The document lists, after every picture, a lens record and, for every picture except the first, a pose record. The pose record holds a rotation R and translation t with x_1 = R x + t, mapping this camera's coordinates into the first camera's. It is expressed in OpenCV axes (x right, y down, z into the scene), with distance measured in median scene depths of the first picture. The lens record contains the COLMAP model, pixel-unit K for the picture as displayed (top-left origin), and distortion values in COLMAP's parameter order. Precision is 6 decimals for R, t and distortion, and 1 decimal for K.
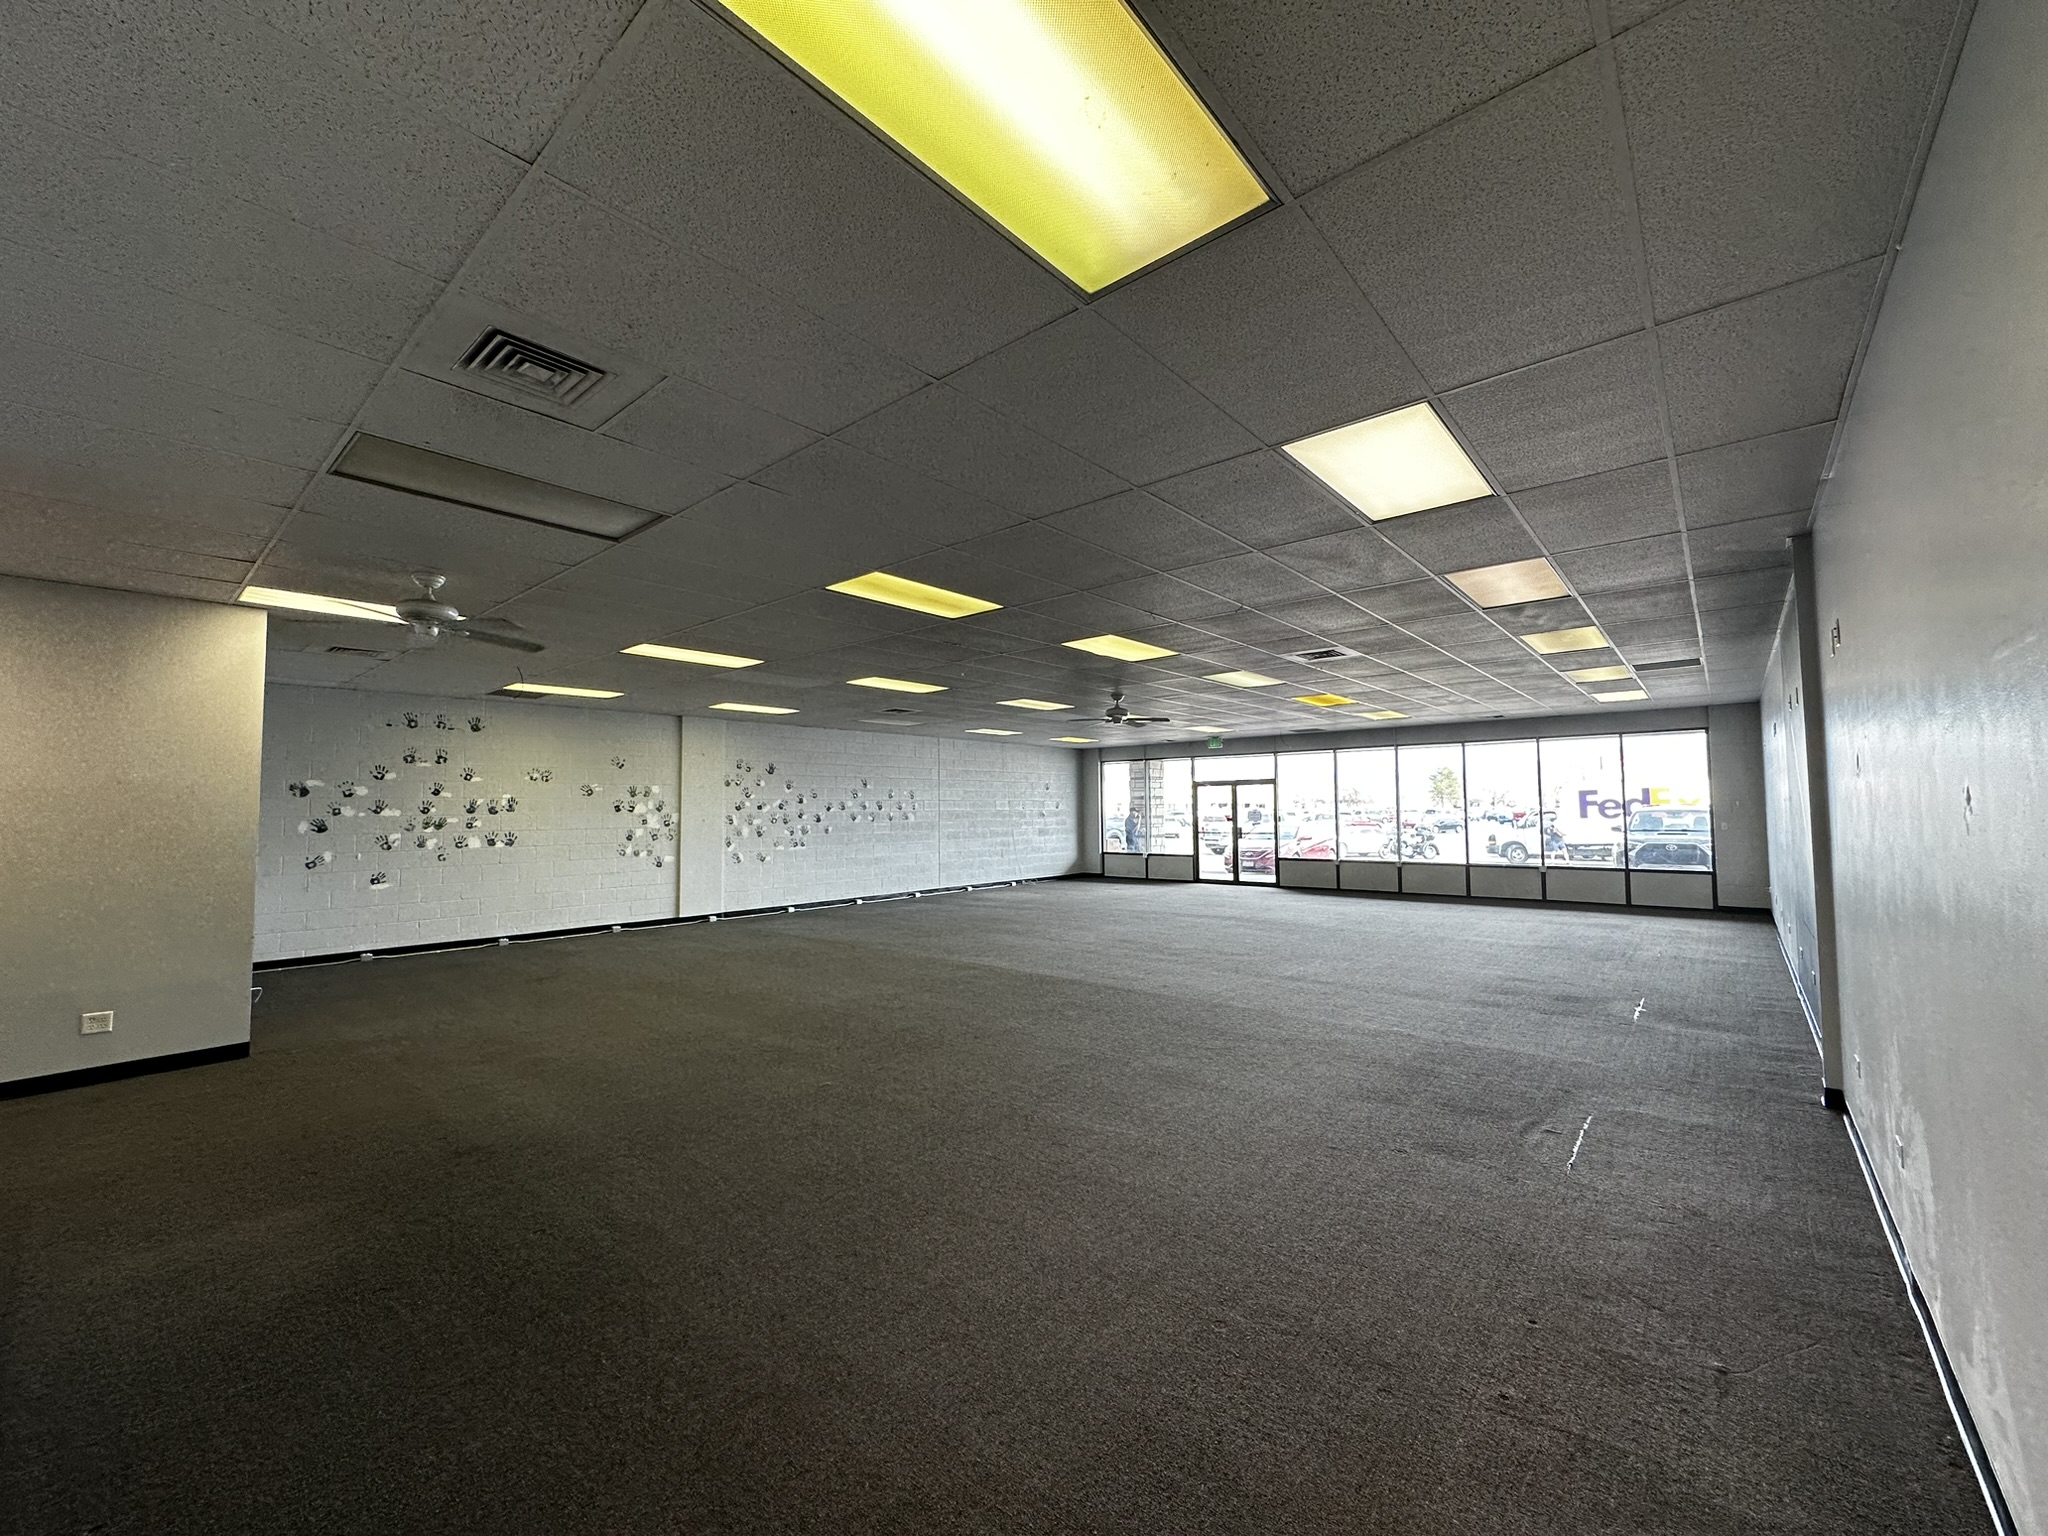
lens RADIAL K [[828.2, 0, 1024.3], [0, 828.2, 784.1], [0, 0, 1]] dist [0.000732, 0.000010]
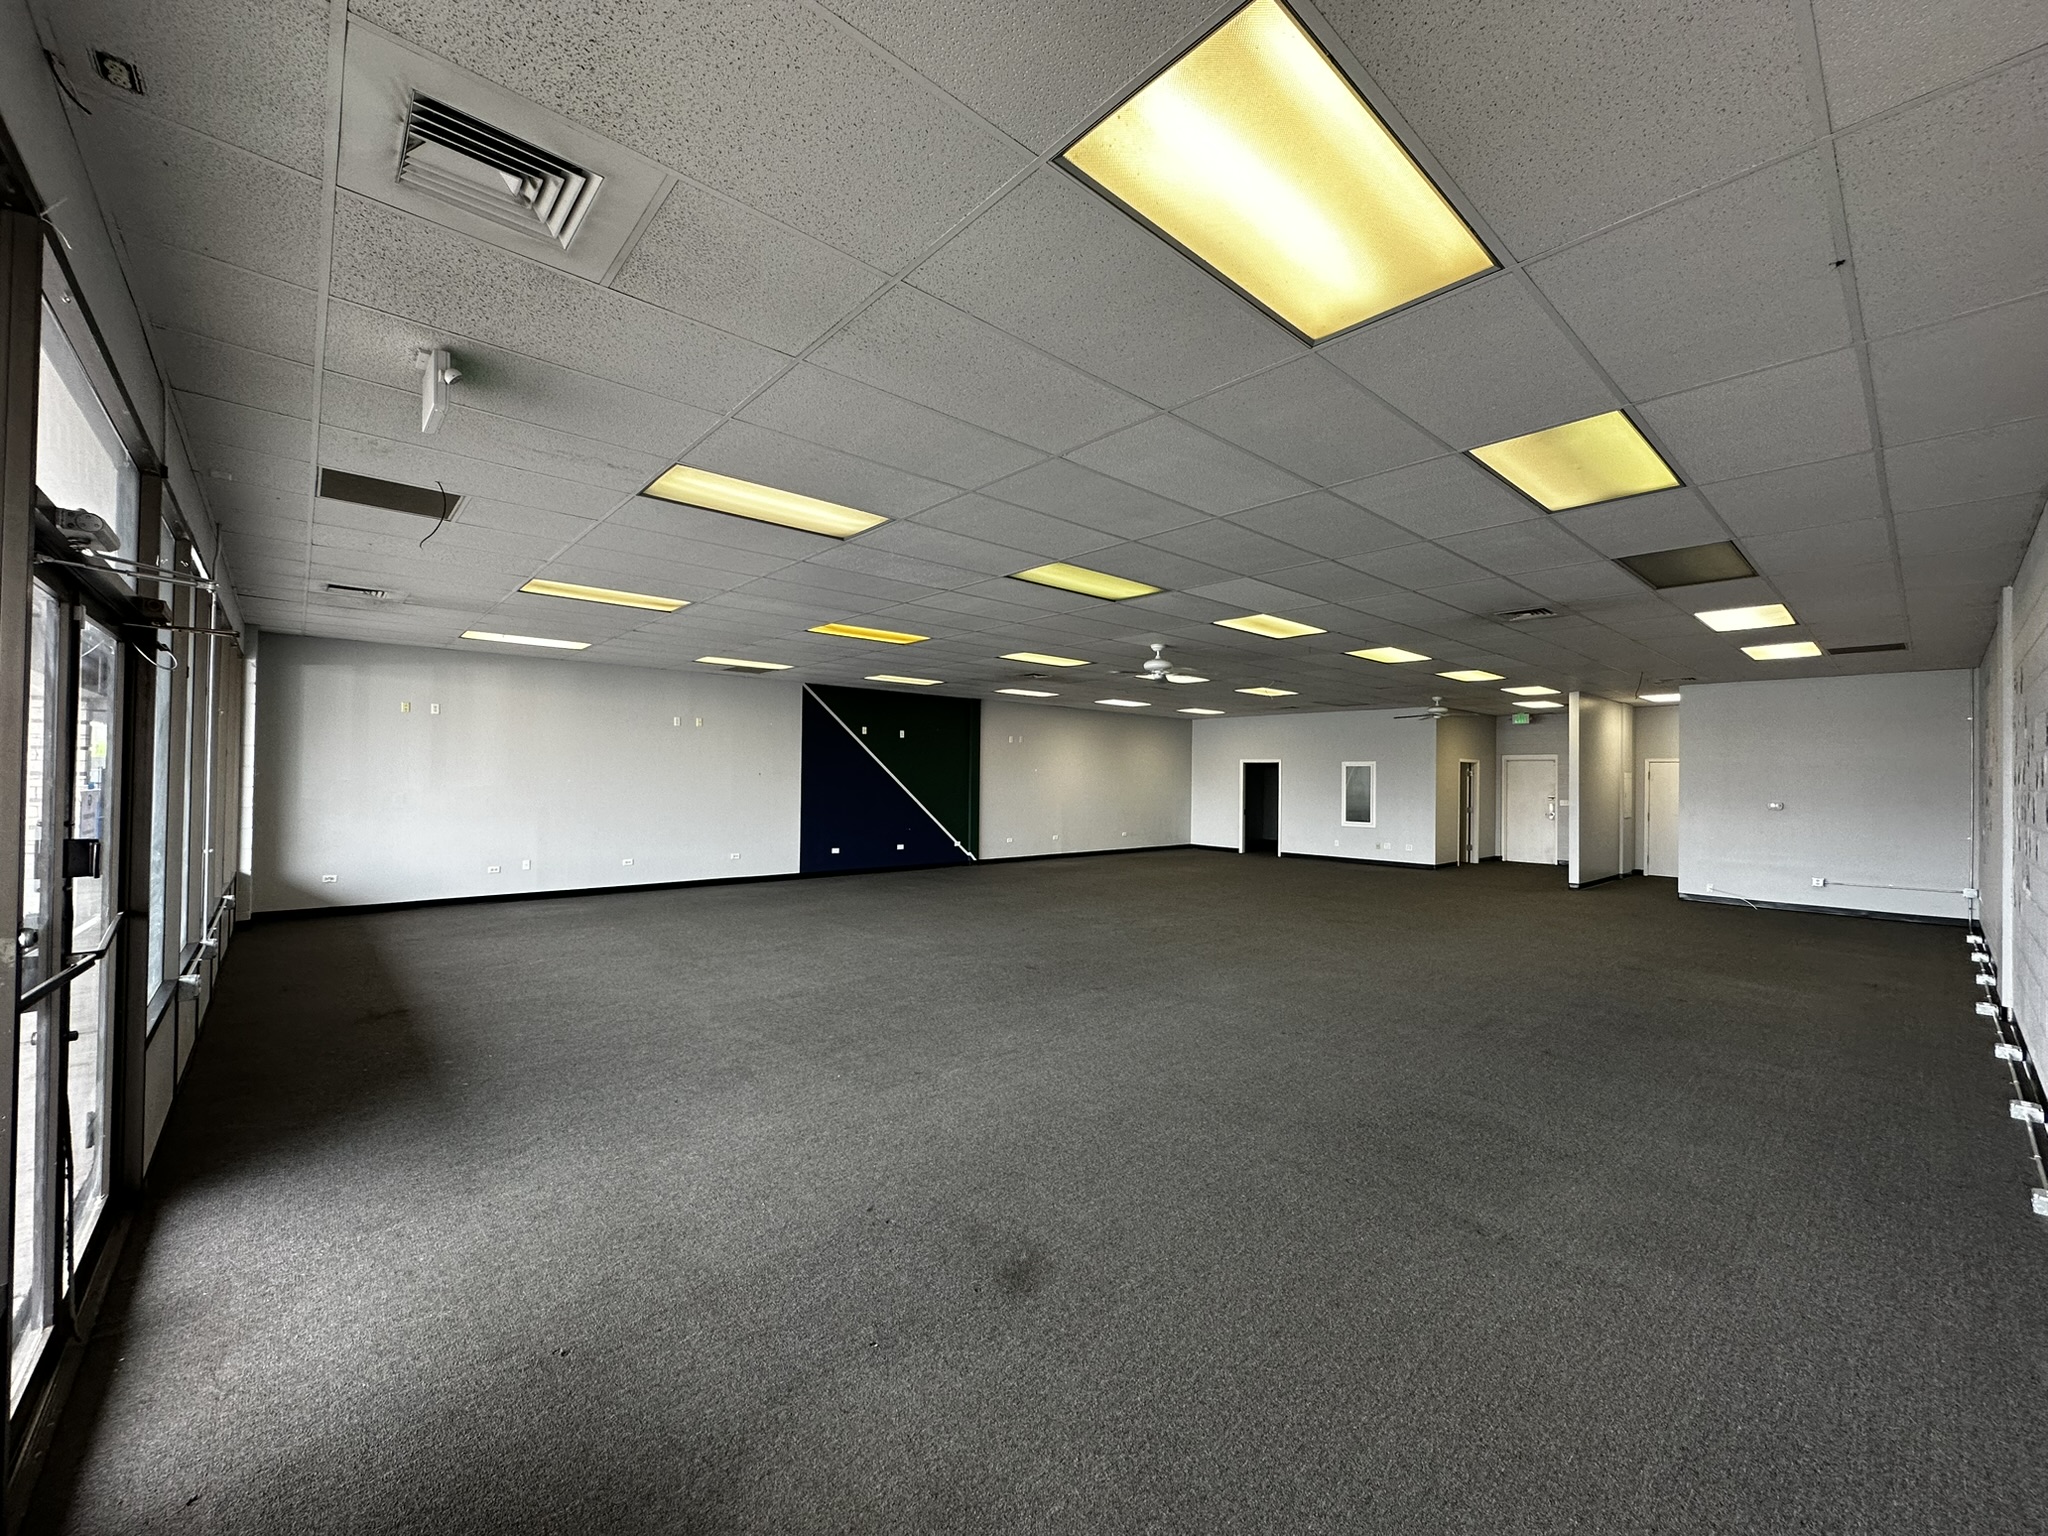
lens RADIAL K [[811.8, 0, 1024.0], [0, 811.8, 768.0], [0, 0, 1]] dist [0.000372, -0.000113]
pose [[0.991200, 0.016079, -0.131392, -0.160767], [-0.013463, 0.999694, 0.020774, -0.004055], [0.131685, -0.018823, 0.991113, -0.191071]]
